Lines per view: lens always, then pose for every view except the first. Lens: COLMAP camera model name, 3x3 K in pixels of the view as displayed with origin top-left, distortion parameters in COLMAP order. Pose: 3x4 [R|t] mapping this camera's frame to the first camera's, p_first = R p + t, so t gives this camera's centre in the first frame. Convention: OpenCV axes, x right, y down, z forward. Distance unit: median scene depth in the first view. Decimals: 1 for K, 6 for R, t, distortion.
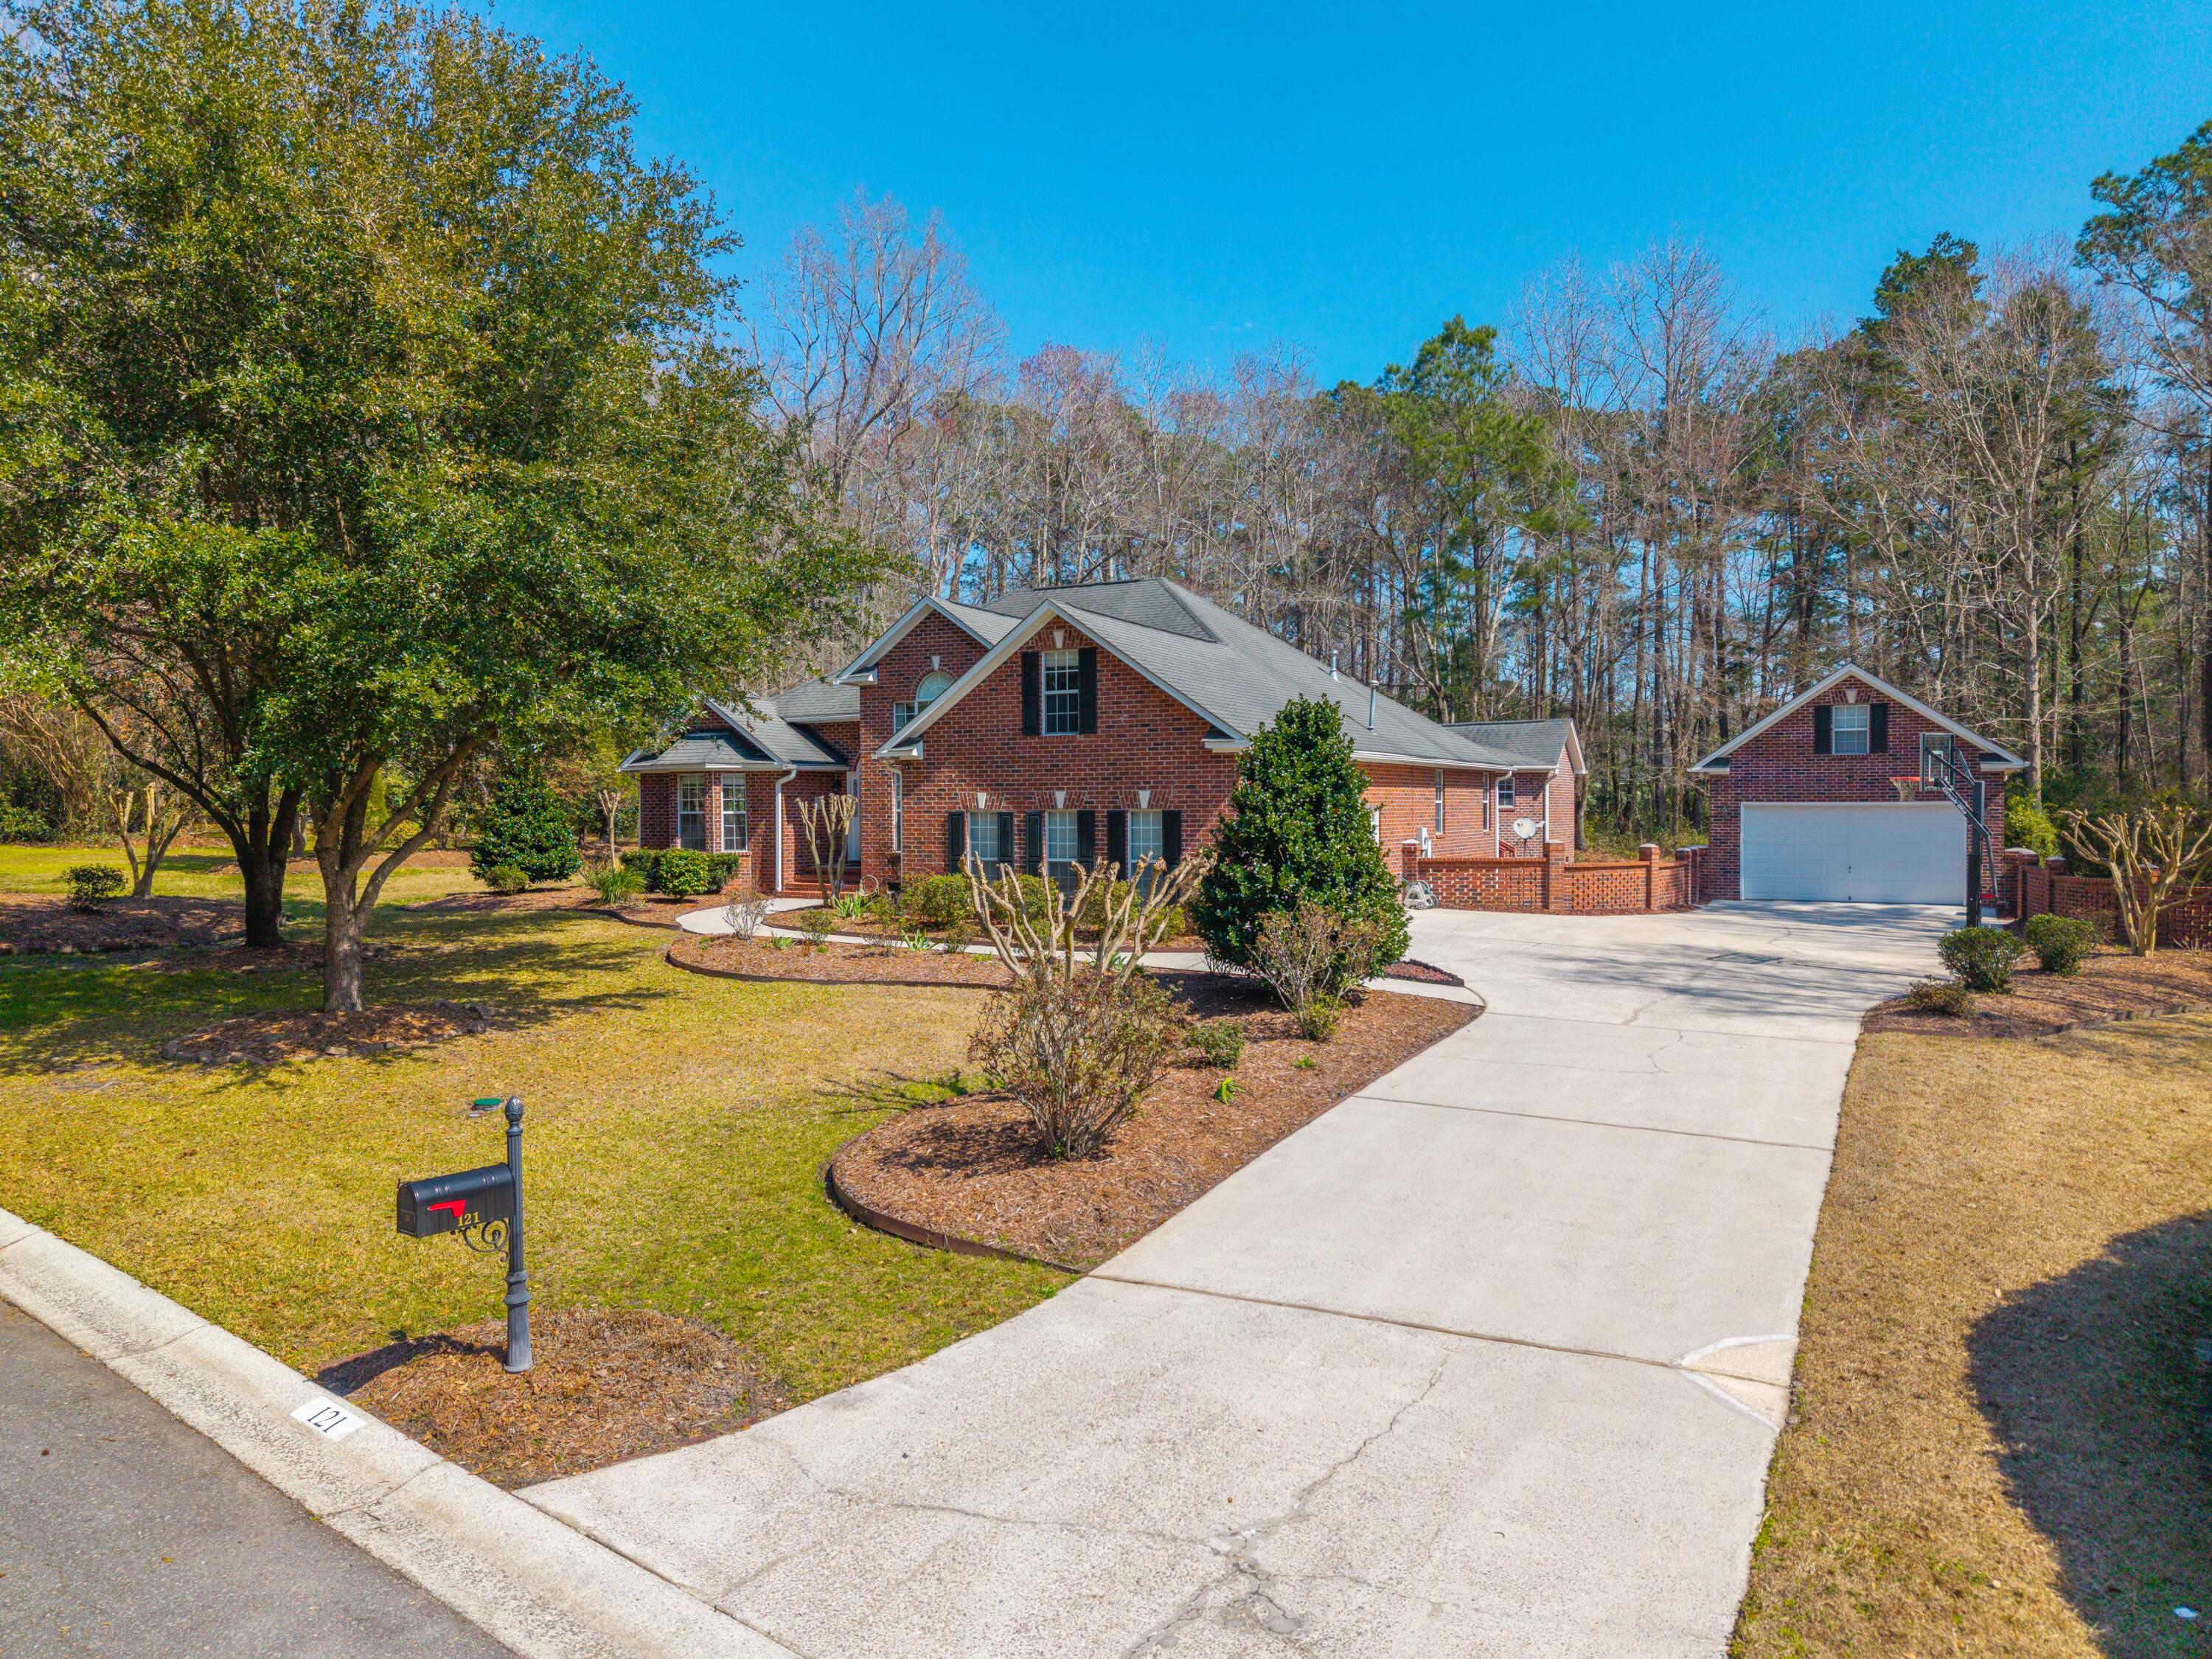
lens RADIAL K [[1494.7, 0, 1103.7], [0, 1494.7, 845.6], [0, 0, 1]] dist [0.024523, -0.018378]
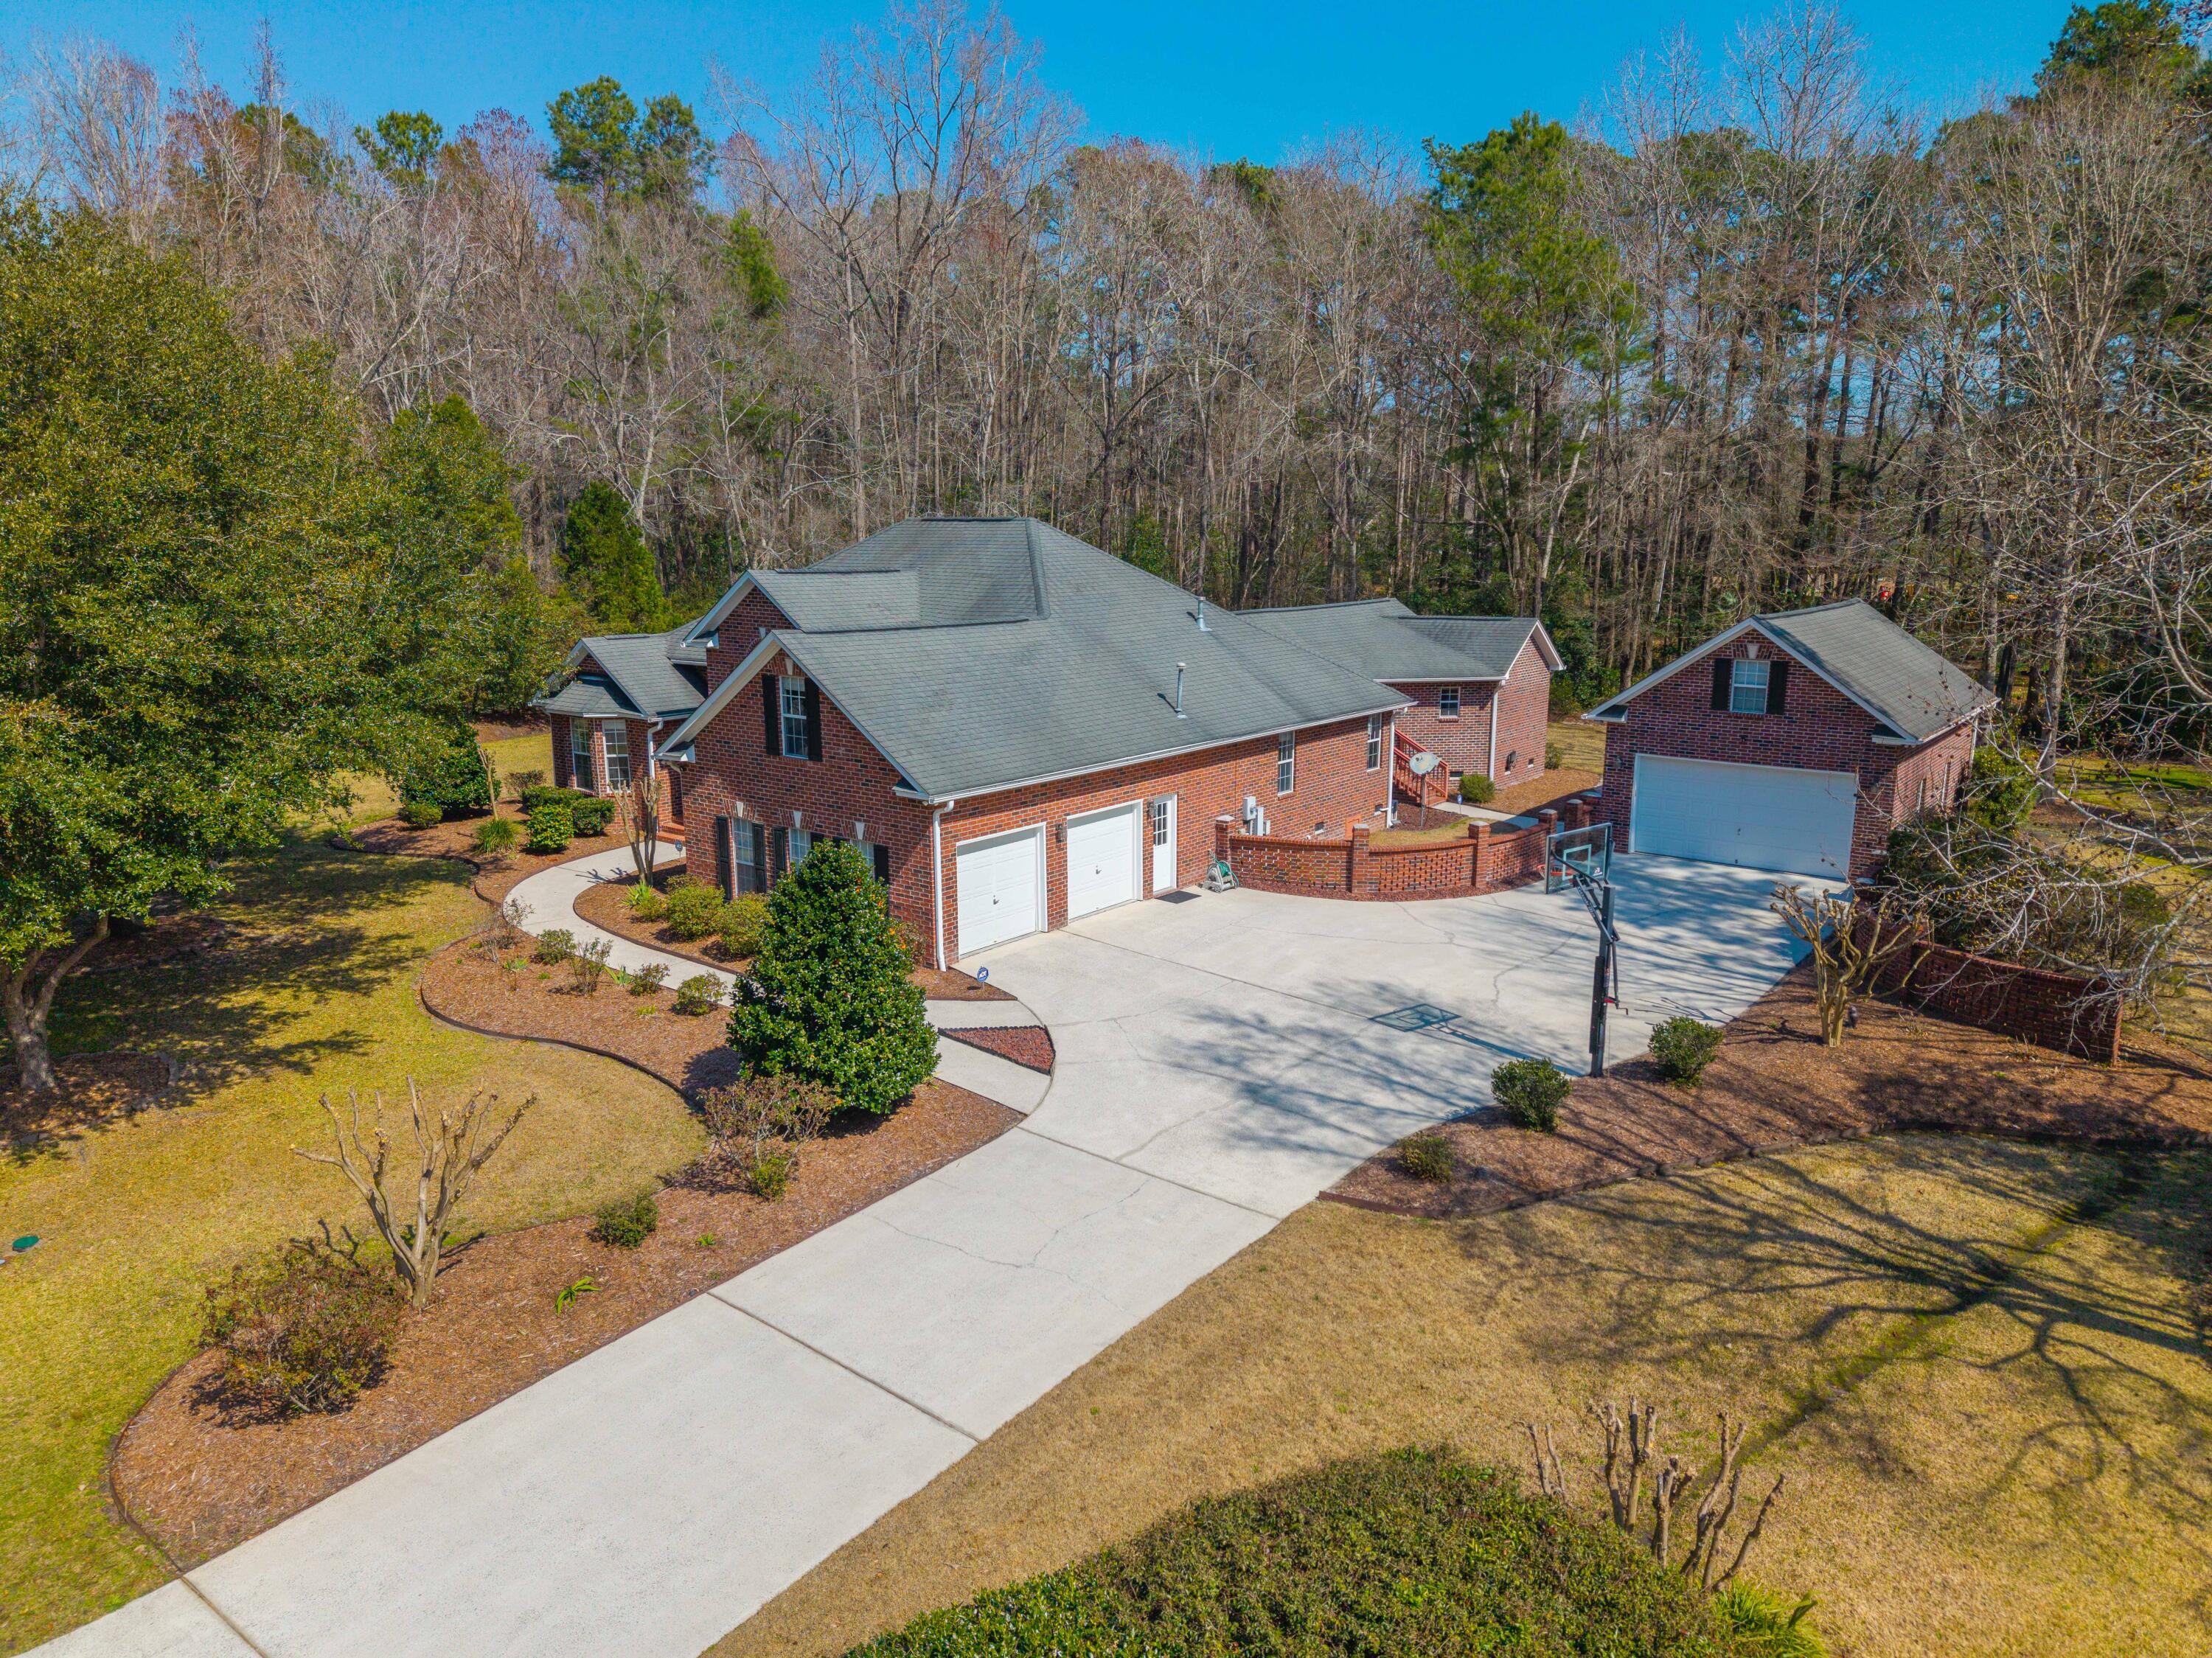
lens RADIAL K [[1494.6, 0, 1097.2], [0, 1494.6, 840.6], [0, 0, 1]] dist [0.024523, -0.018378]
pose [[0.985420, 0.037712, -0.165905, 0.288745], [-0.006627, 0.982892, 0.184064, -0.171937], [0.170008, -0.180281, 0.968812, 0.008276]]
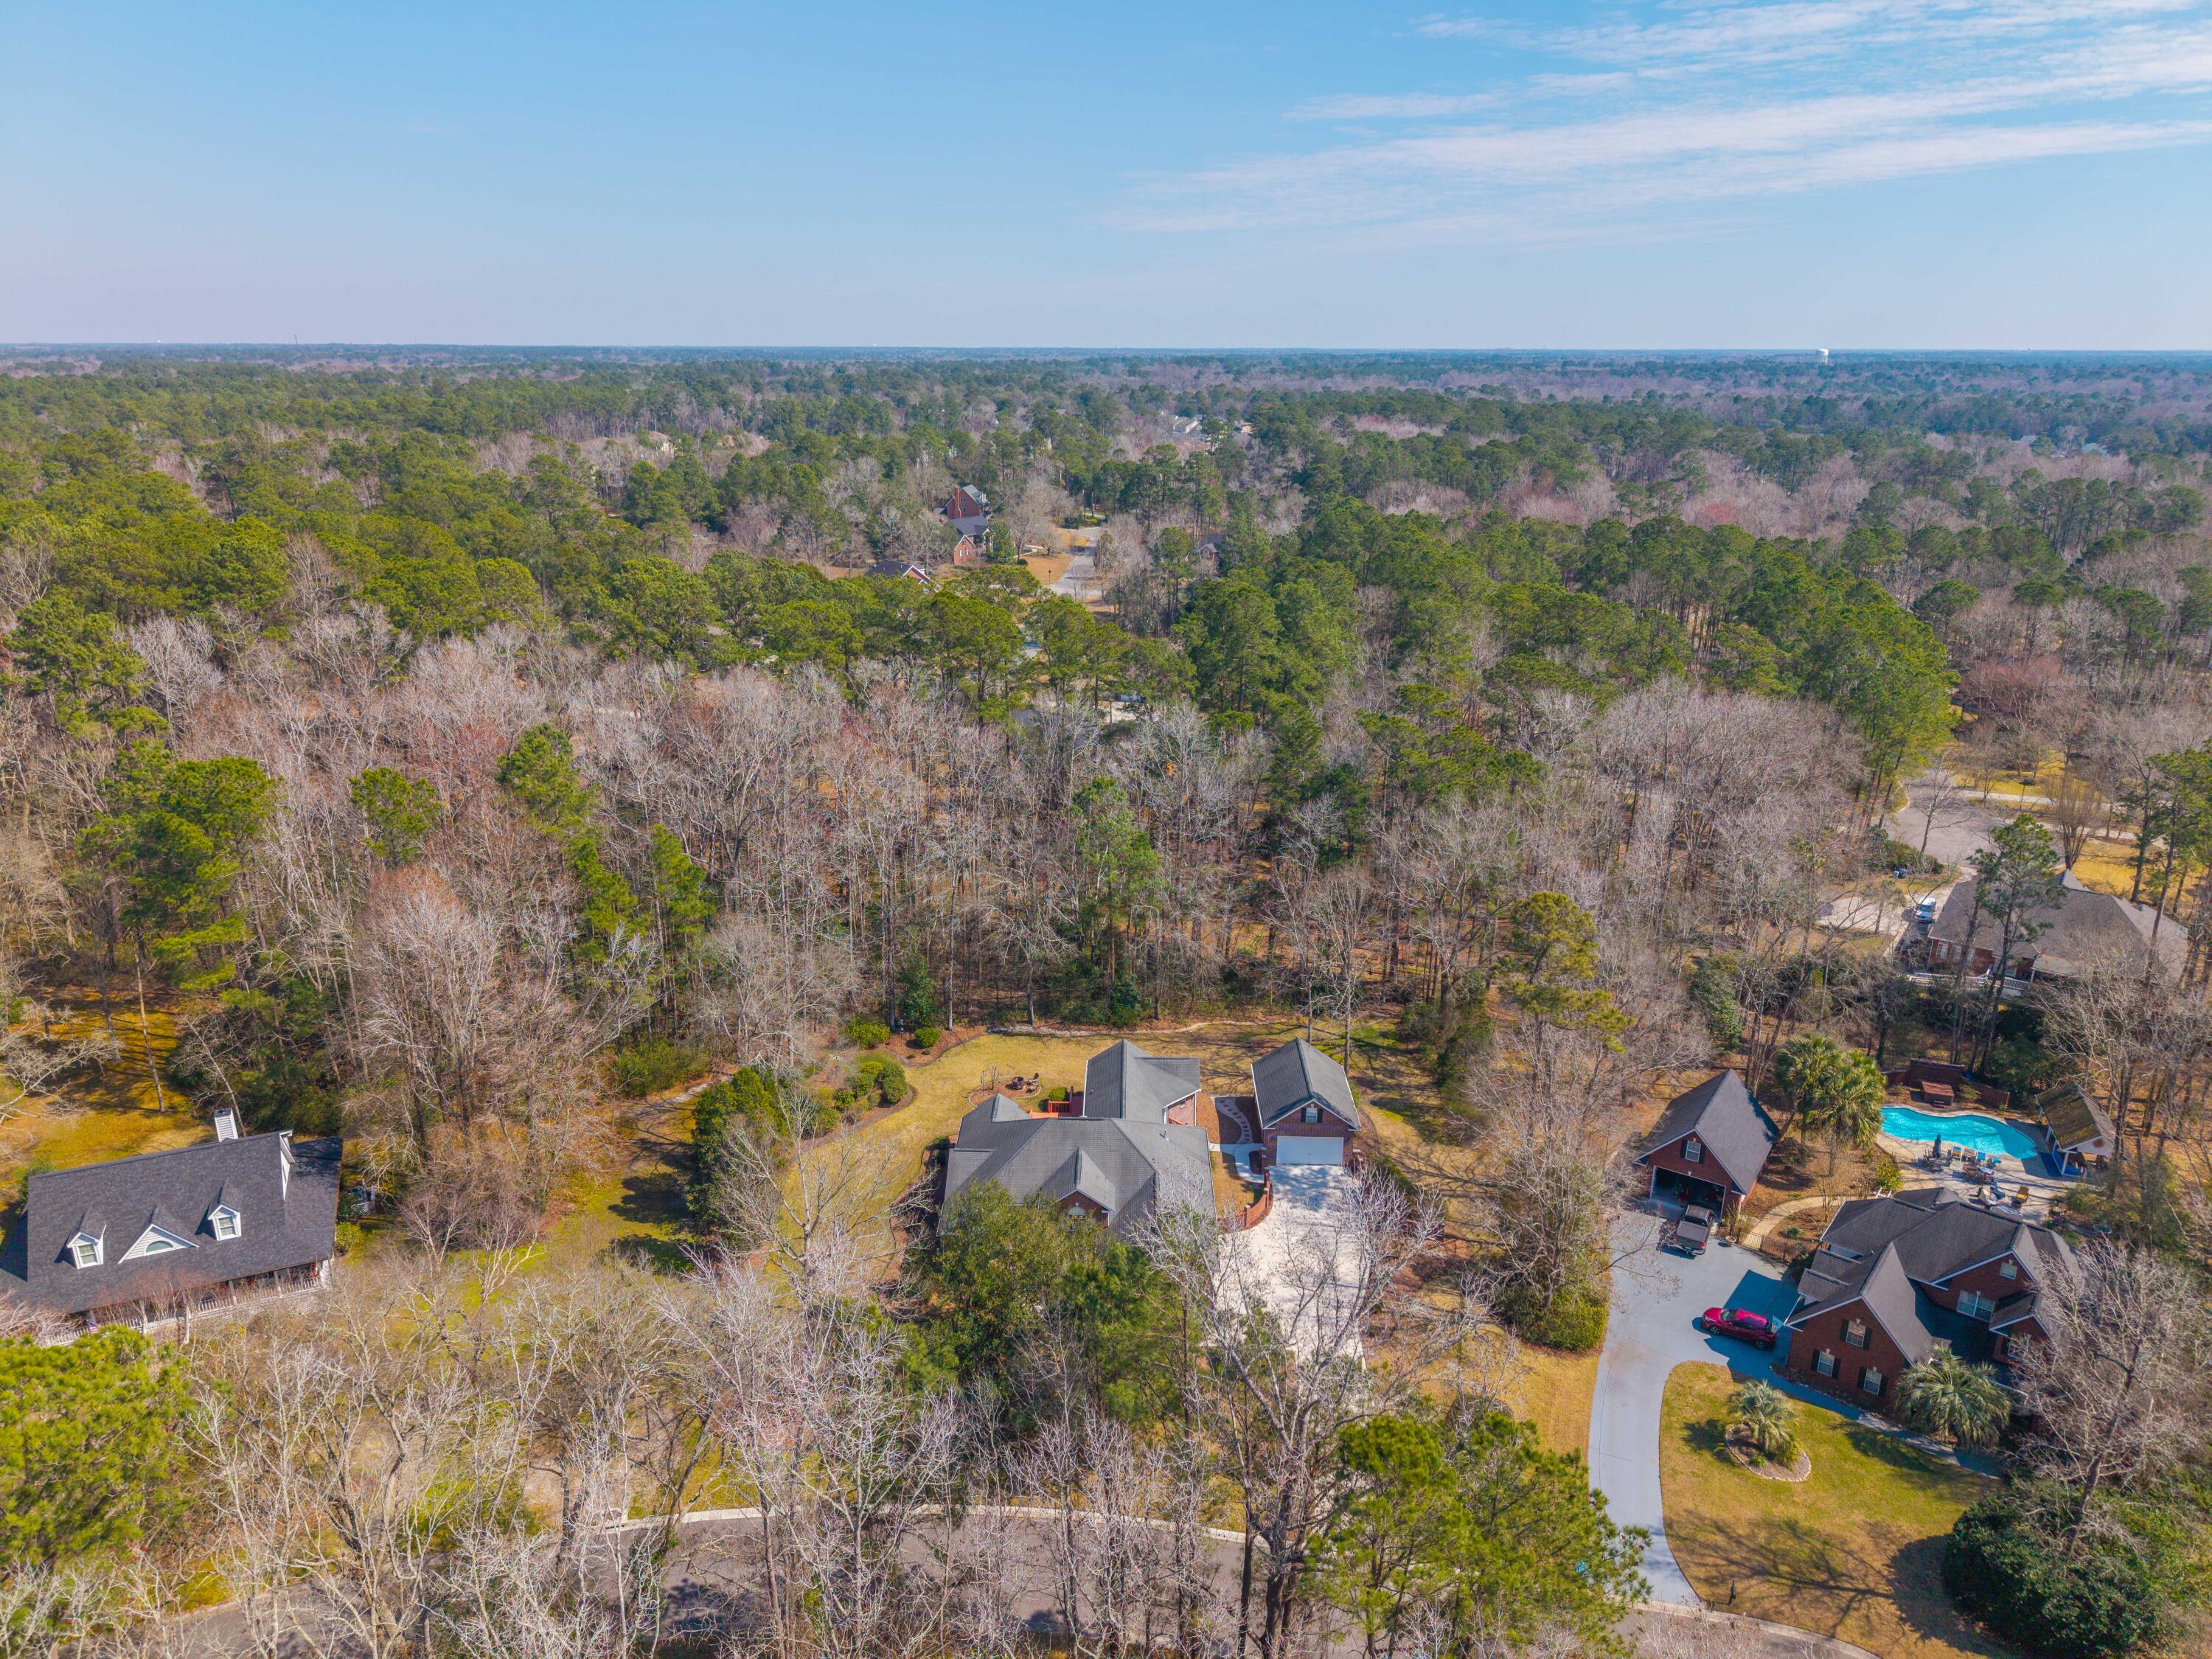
lens RADIAL K [[1494.7, 0, 1108.7], [0, 1494.7, 839.9], [0, 0, 1]] dist [0.024523, -0.018378]
pose [[0.885371, -0.141534, 0.442816, -1.264716], [0.006172, 0.956023, 0.293226, -1.686120], [-0.464844, -0.256881, 0.847309, -1.380318]]
